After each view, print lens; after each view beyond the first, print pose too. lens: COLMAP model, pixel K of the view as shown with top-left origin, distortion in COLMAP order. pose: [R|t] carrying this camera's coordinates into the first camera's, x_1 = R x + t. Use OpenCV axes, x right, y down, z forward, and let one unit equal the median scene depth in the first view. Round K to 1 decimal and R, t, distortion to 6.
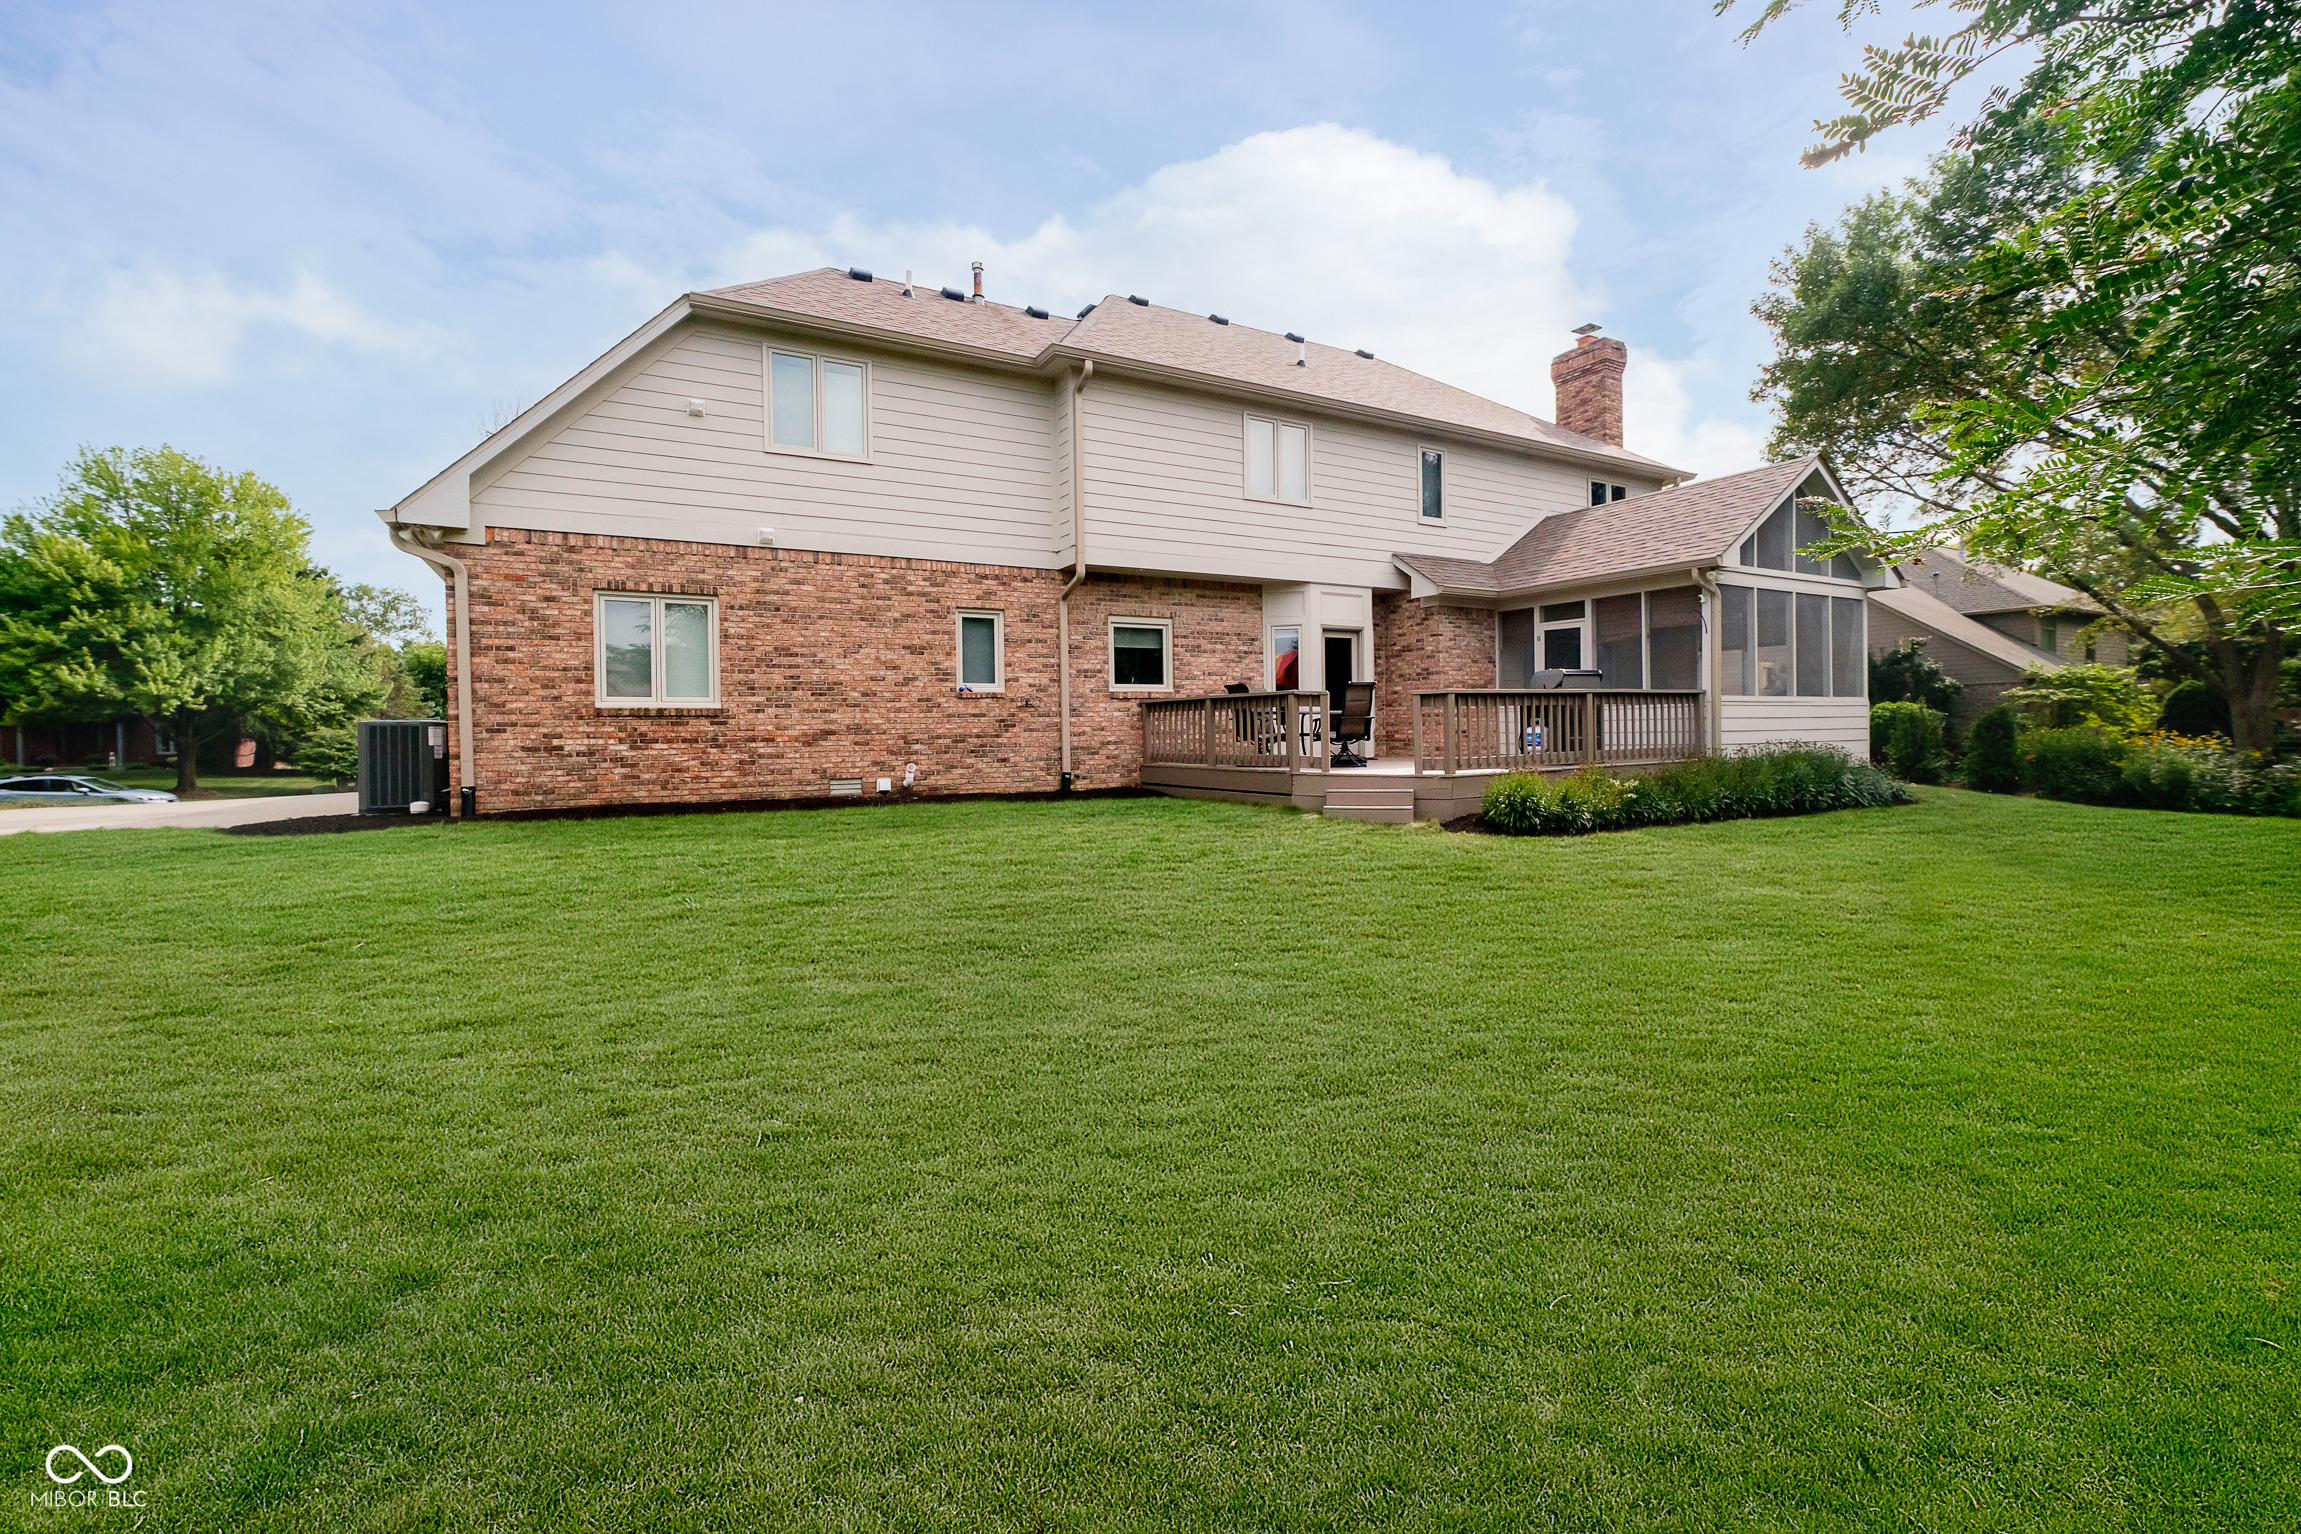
lens RADIAL K [[1013.1, 0, 1210.1], [0, 1013.1, 720.6], [0, 0, 1]] dist [-0.012778, 0.004851]
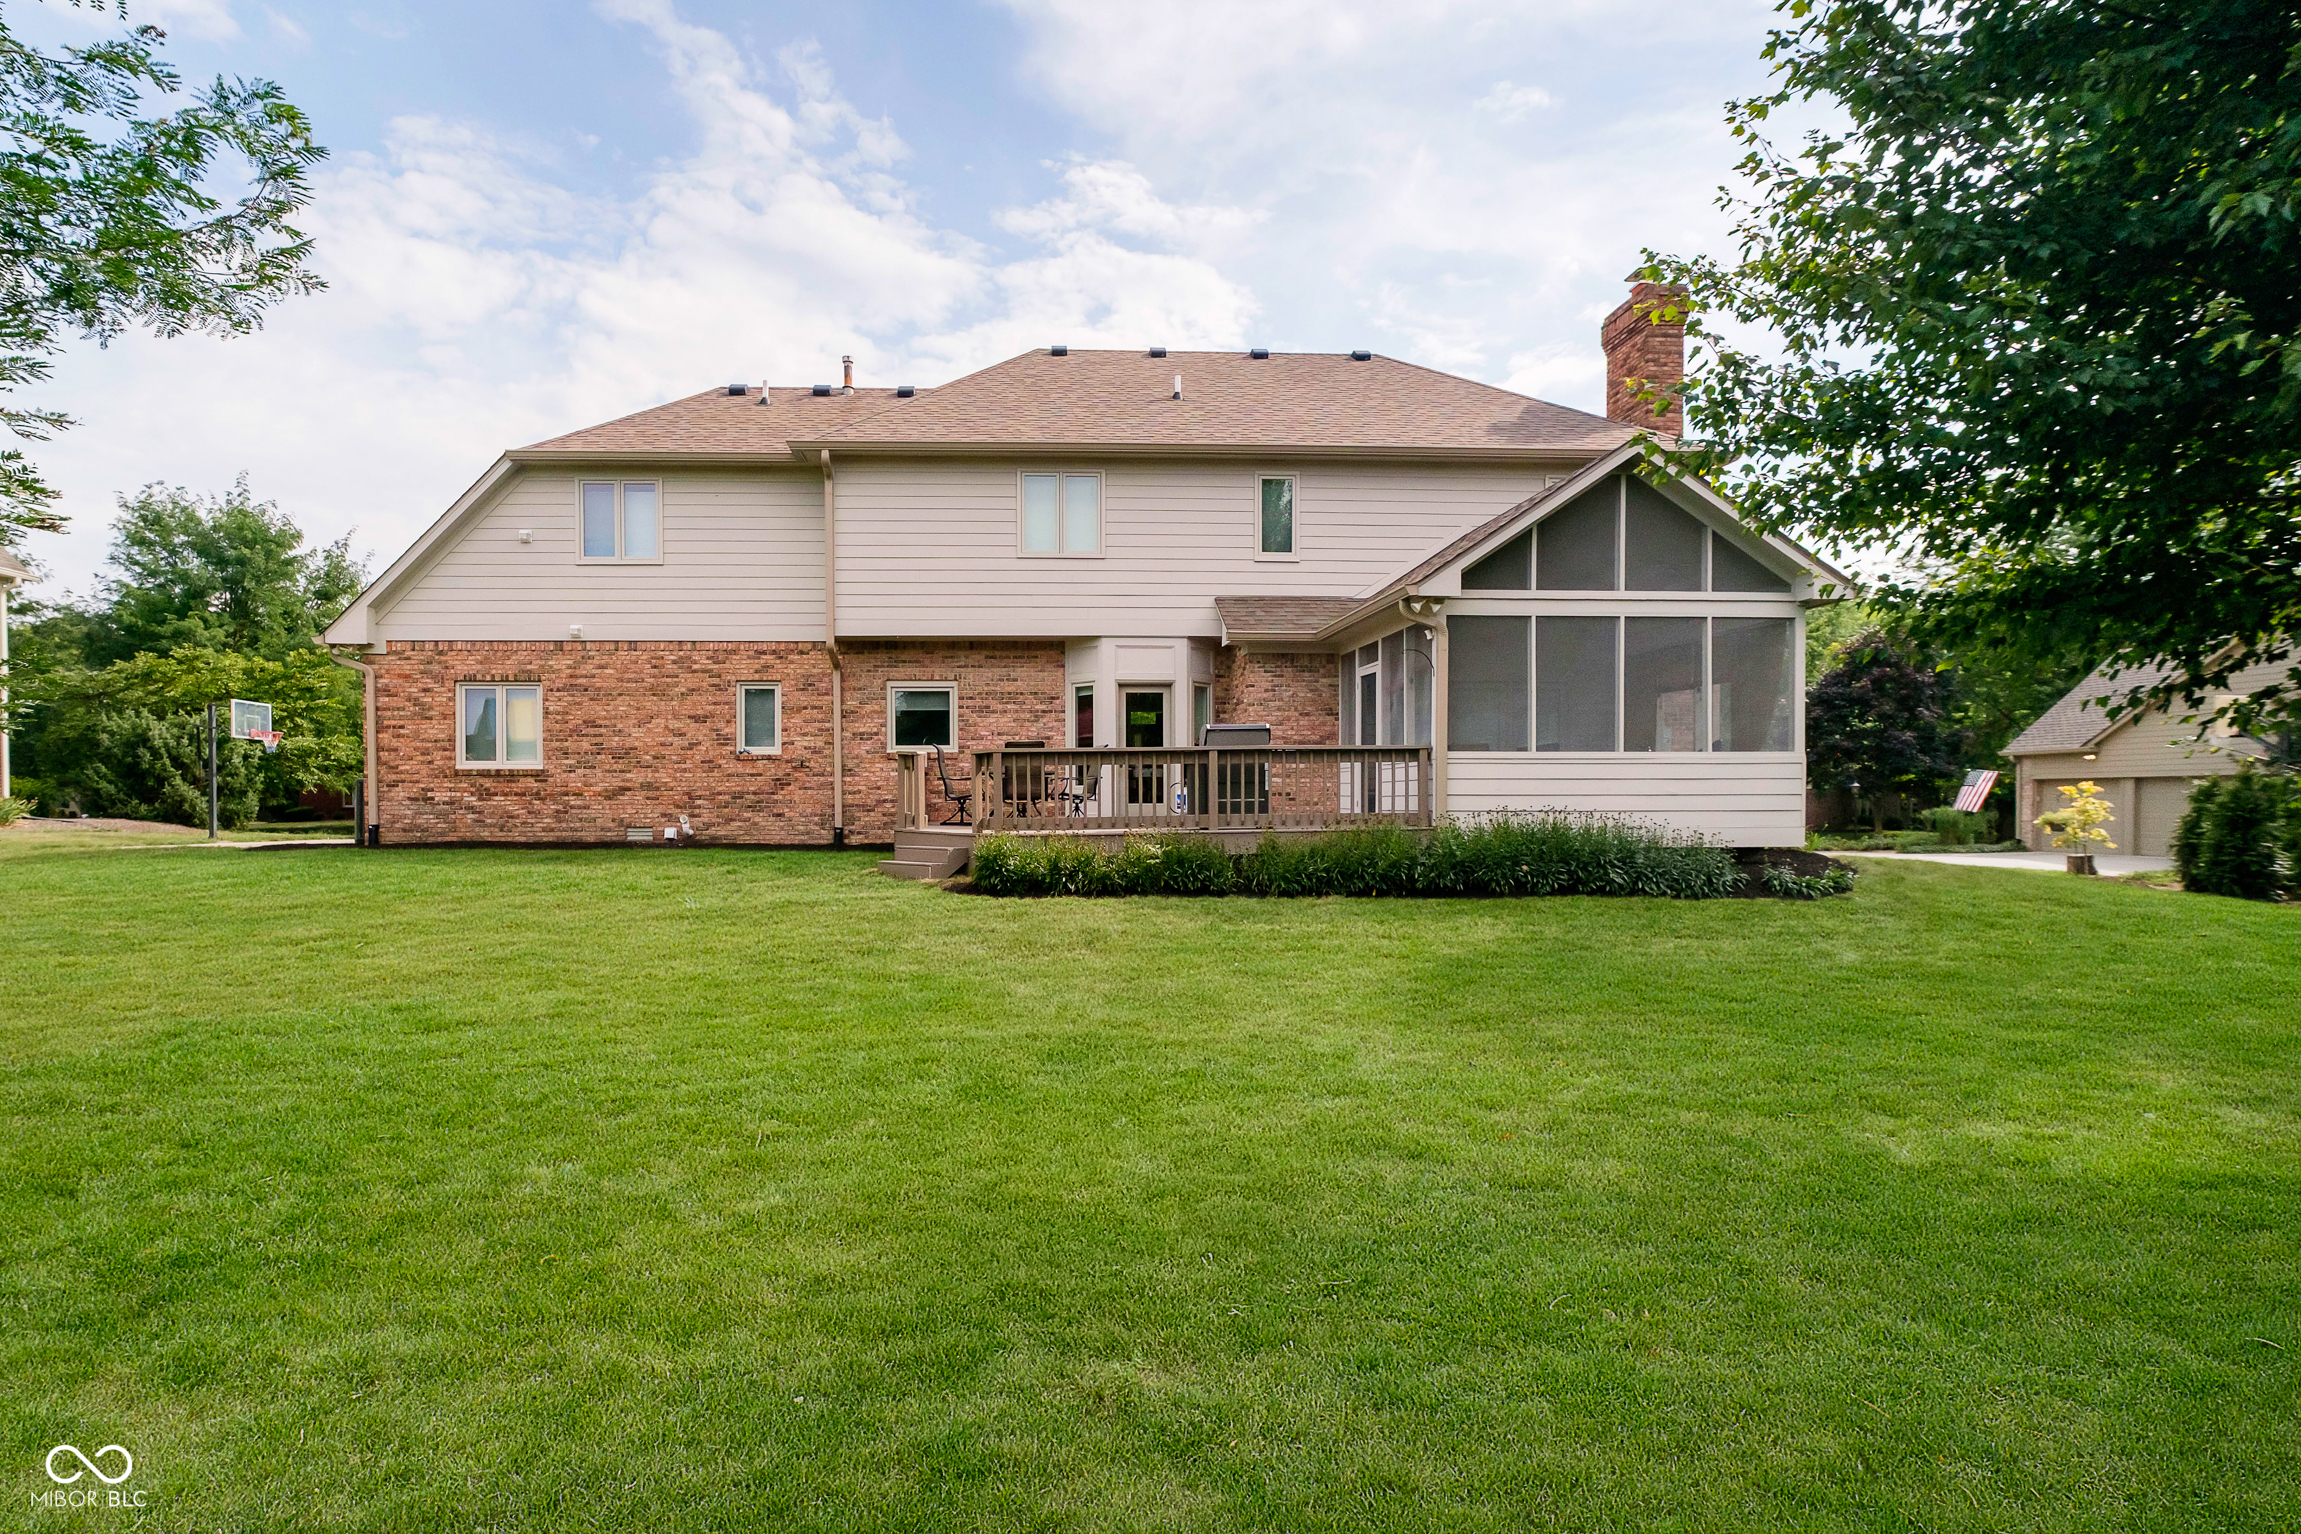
lens RADIAL K [[1214.7, 0, 1149.8], [0, 1214.7, 778.9], [0, 0, 1]] dist [-0.010336, -0.000678]
pose [[0.880287, 0.002533, -0.474435, 0.799766], [-0.003212, 0.999995, -0.000621, -0.001327], [0.474431, 0.002071, 0.880290, 0.012146]]
